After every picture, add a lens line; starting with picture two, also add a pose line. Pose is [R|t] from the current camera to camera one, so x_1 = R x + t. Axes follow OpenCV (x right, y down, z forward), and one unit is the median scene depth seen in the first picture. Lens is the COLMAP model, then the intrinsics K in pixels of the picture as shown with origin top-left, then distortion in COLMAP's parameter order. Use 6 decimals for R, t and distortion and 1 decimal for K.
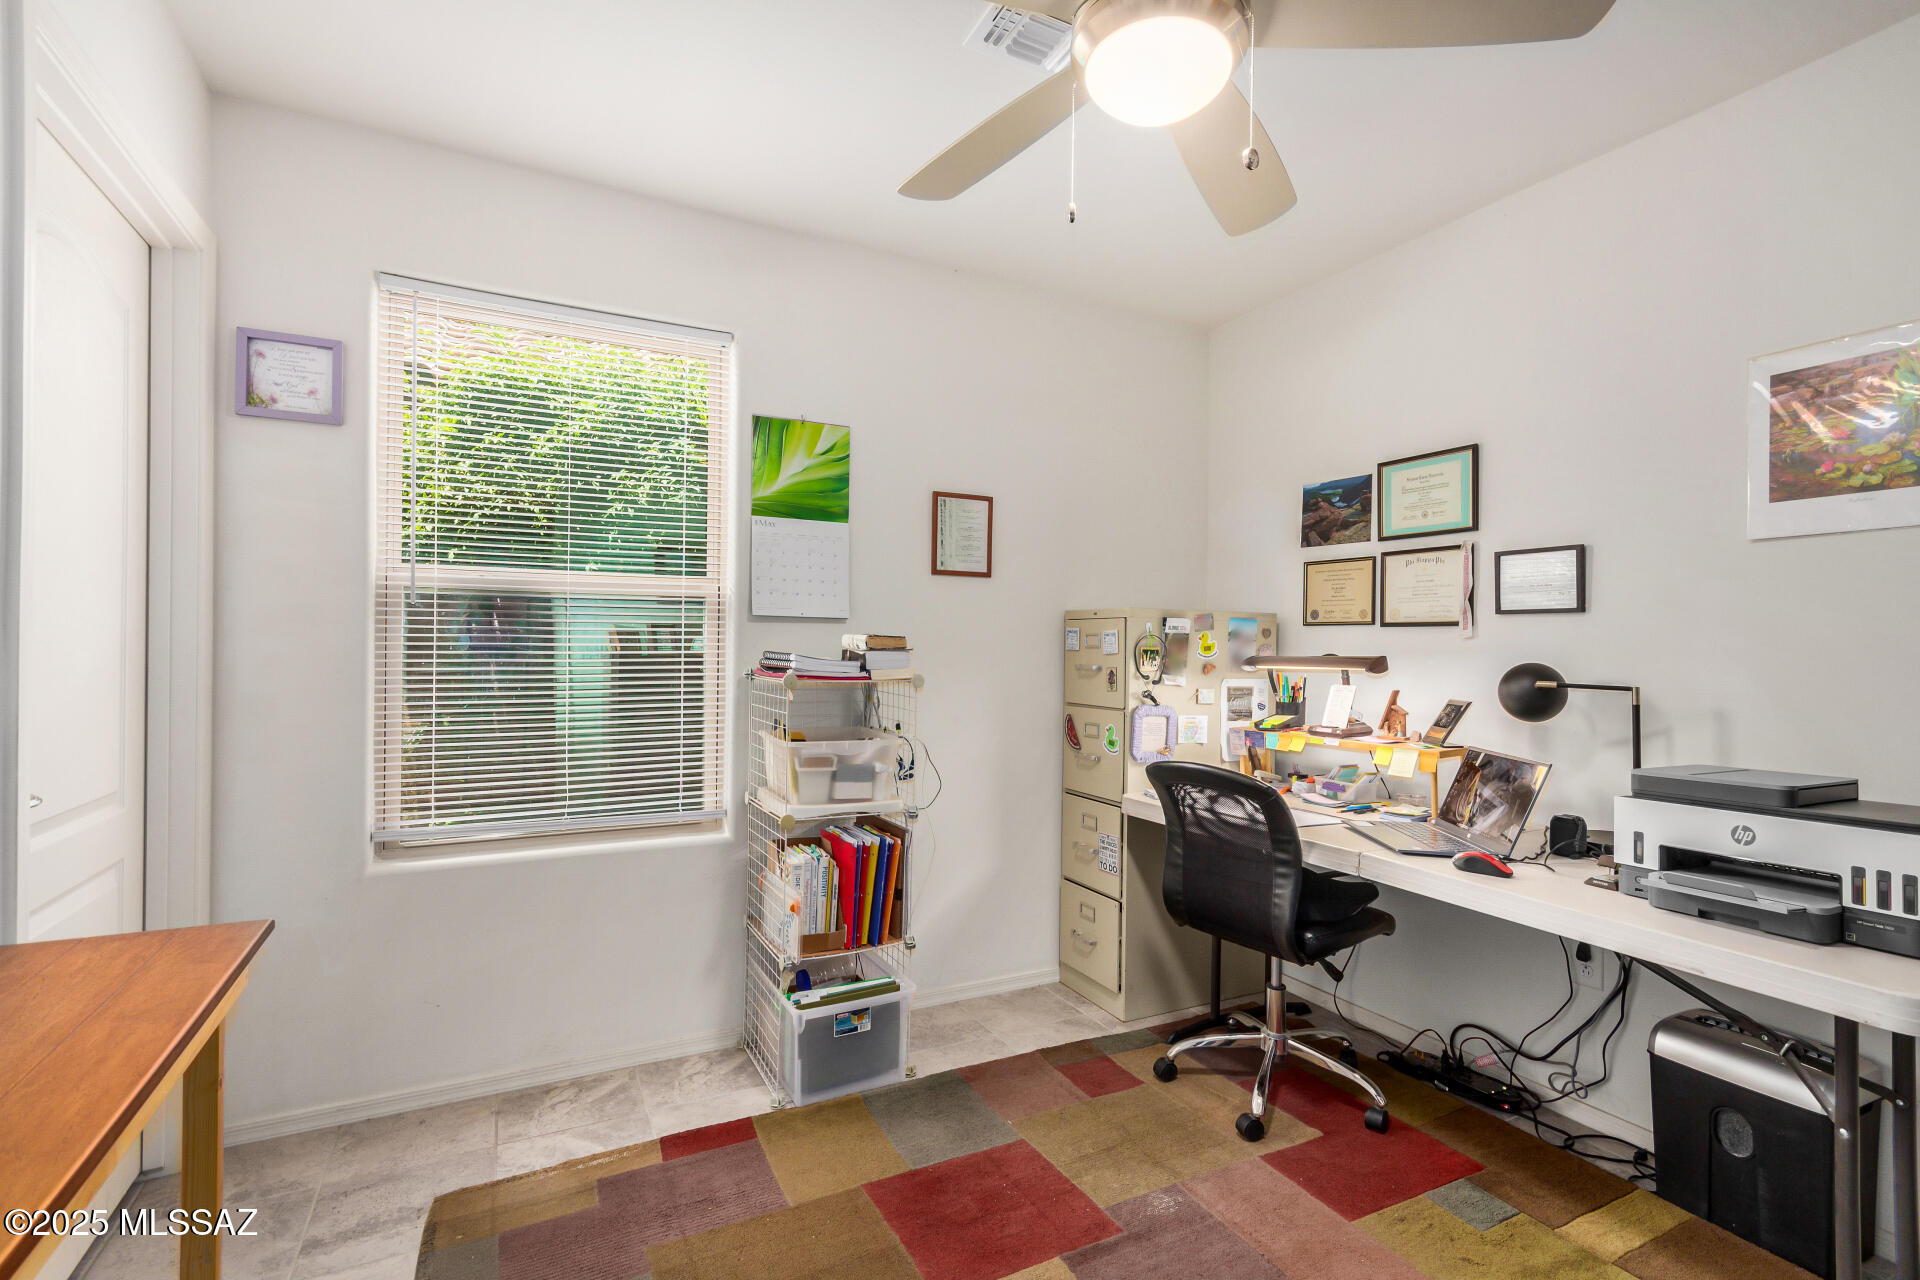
lens RADIAL K [[893.4, 0, 971.0], [0, 893.4, 639.2], [0, 0, 1]] dist [0.003104, -0.000251]
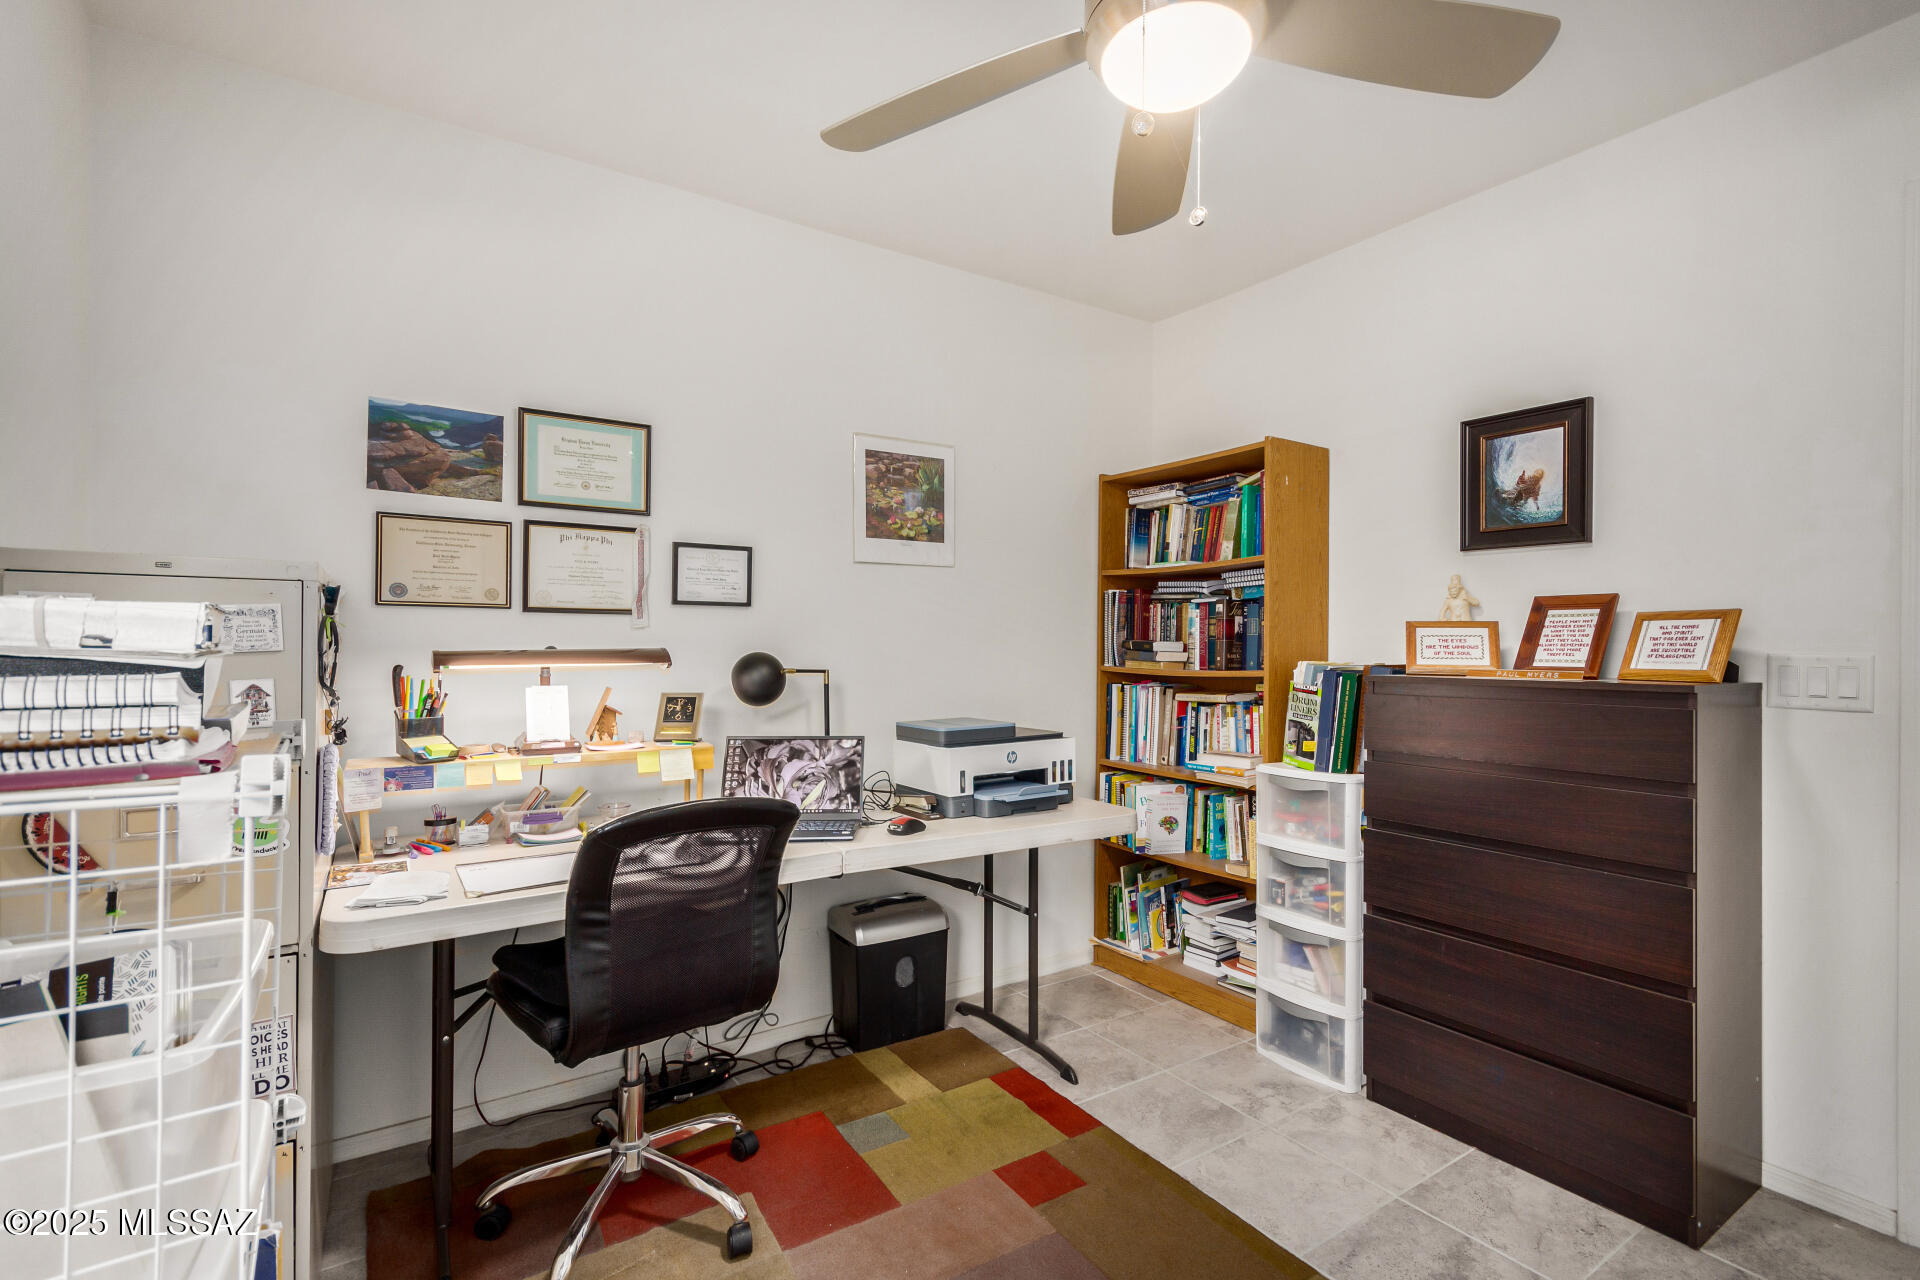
lens RADIAL K [[893.4, 0, 974.8], [0, 893.4, 642.6], [0, 0, 1]] dist [0.003104, -0.000251]
pose [[-0.115860, -0.010704, 0.993208, -0.401903], [-0.013950, 0.999861, 0.009148, 0.000838], [-0.993168, -0.012795, -0.115993, 0.713436]]
